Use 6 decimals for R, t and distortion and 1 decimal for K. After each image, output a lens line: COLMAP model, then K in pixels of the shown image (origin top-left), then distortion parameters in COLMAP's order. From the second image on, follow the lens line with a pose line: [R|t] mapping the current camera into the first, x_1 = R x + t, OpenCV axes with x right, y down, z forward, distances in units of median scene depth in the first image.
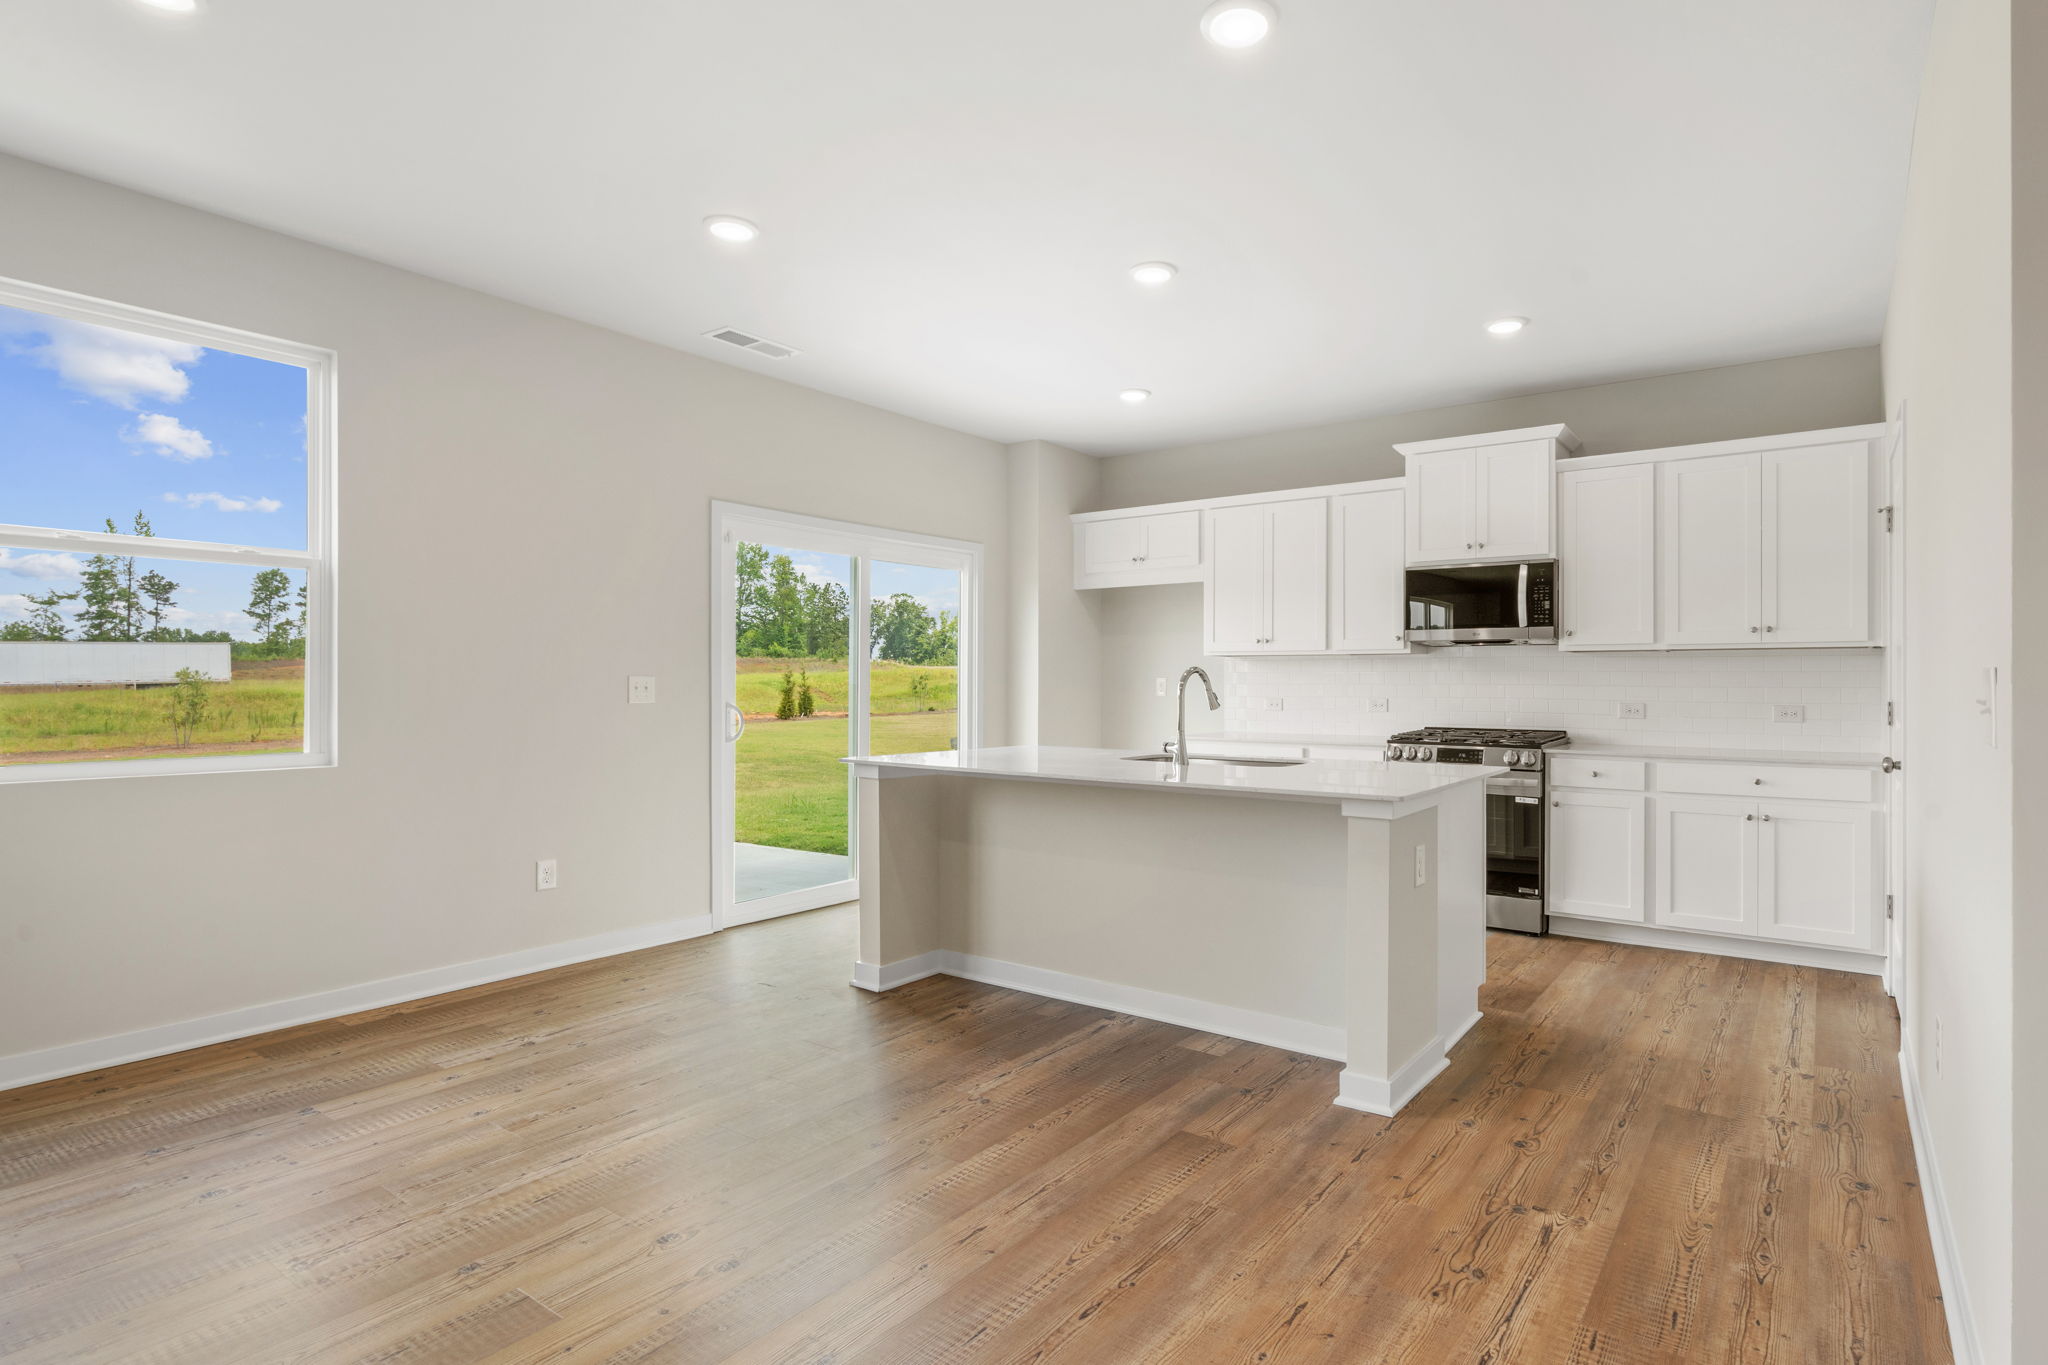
lens RADIAL K [[1031.5, 0, 1131.2], [0, 1031.5, 682.3], [0, 0, 1]] dist [-0.004825, -0.000256]
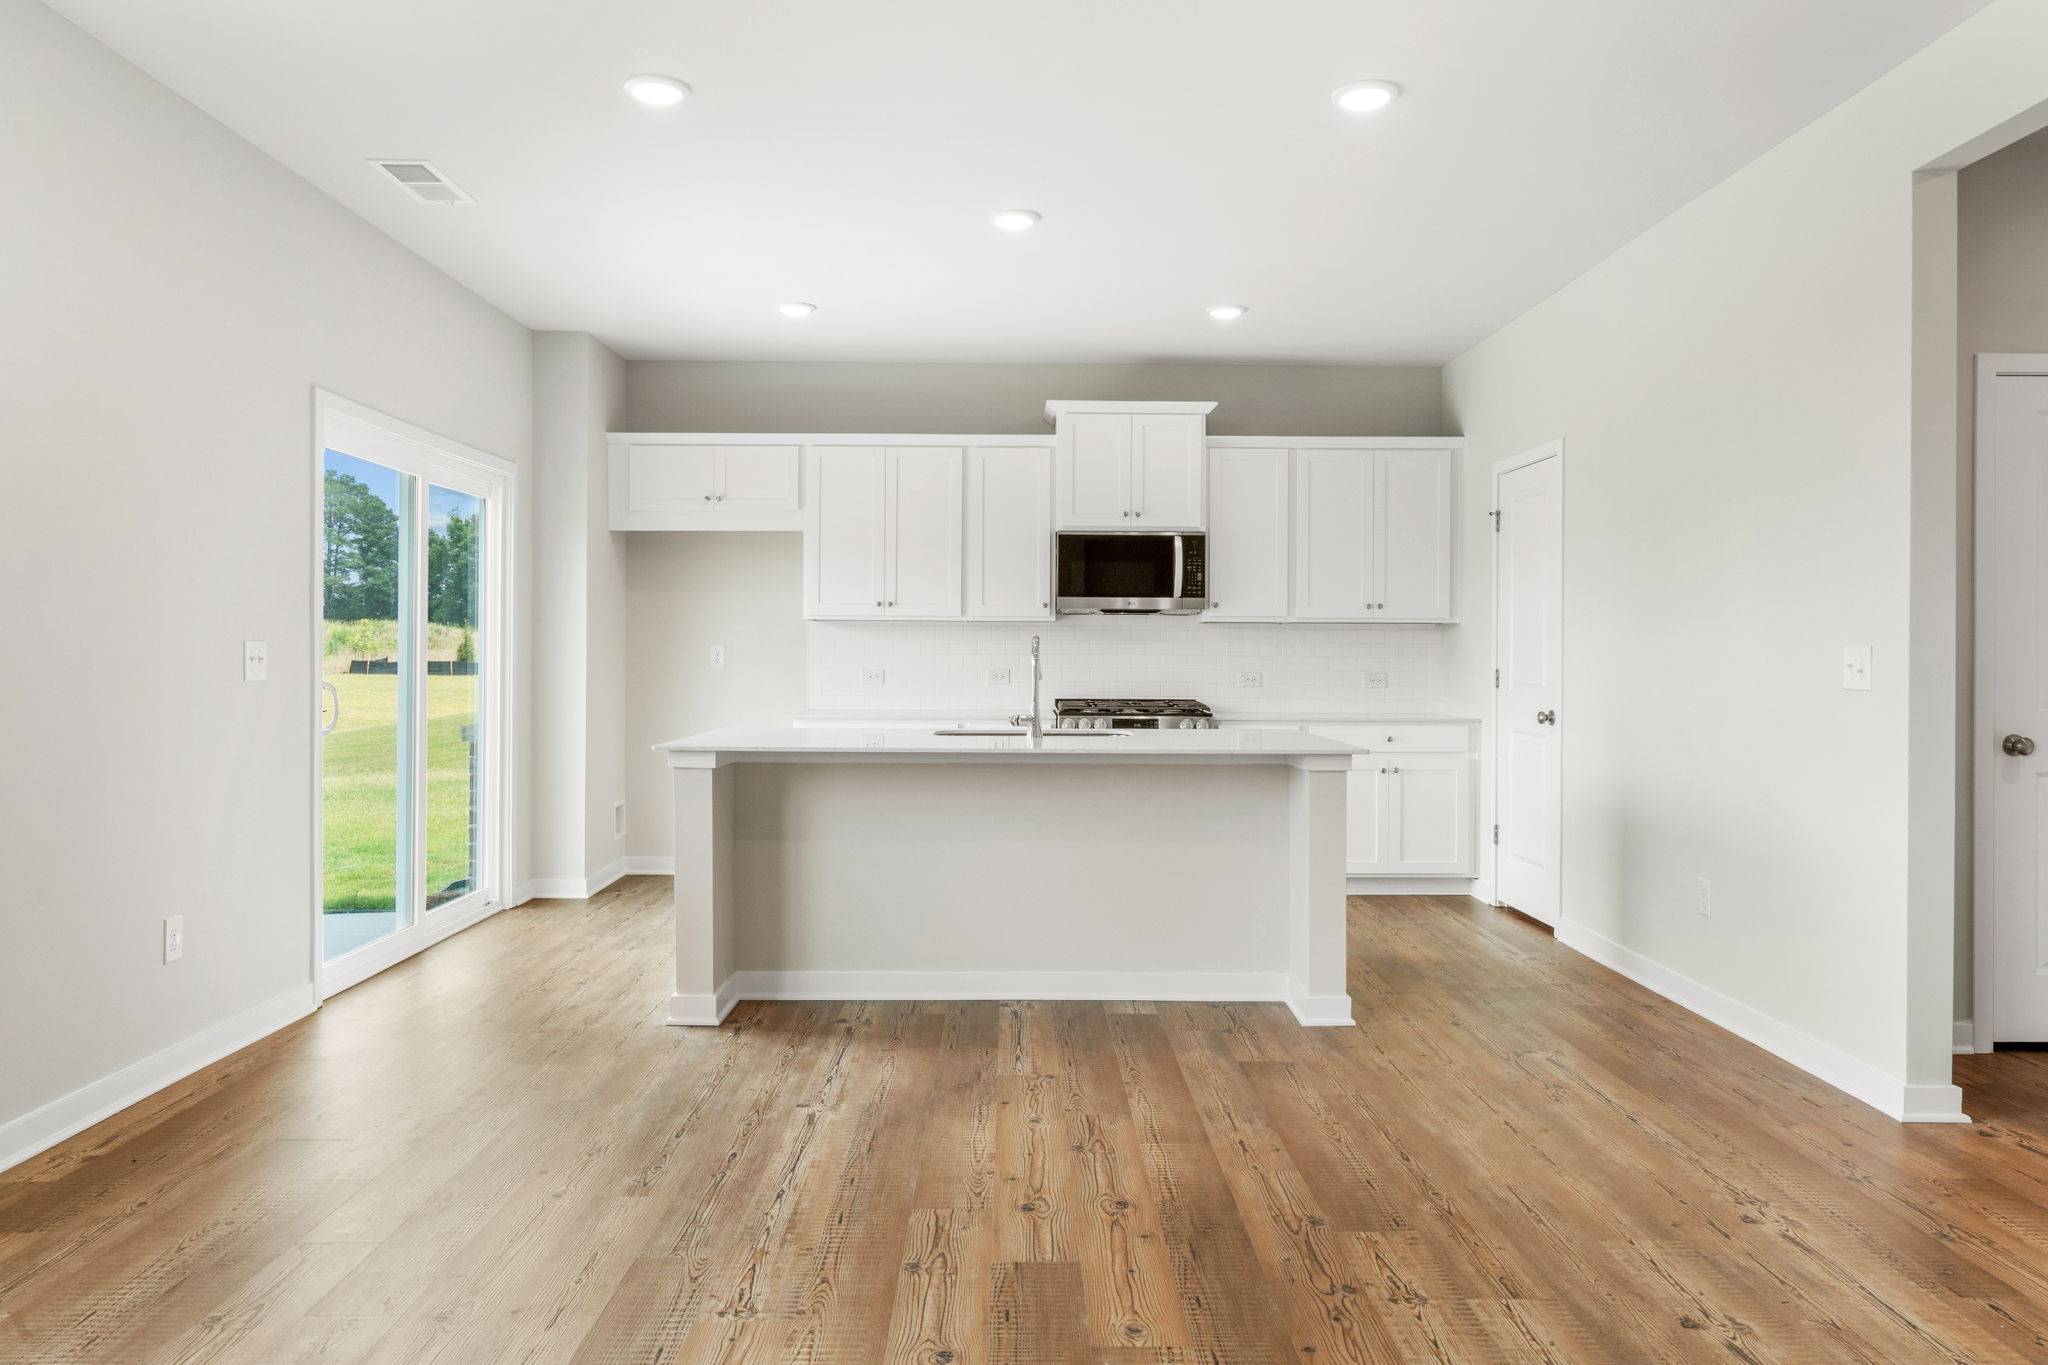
lens RADIAL K [[1402.2, 0, 1031.0], [0, 1402.2, 660.1], [0, 0, 1]] dist [0.006426, 0.002926]
pose [[0.821842, -0.001358, 0.569713, -0.556961], [-0.002803, 0.999975, 0.006427, -0.000628], [-0.569708, -0.006878, 0.821818, -0.055355]]
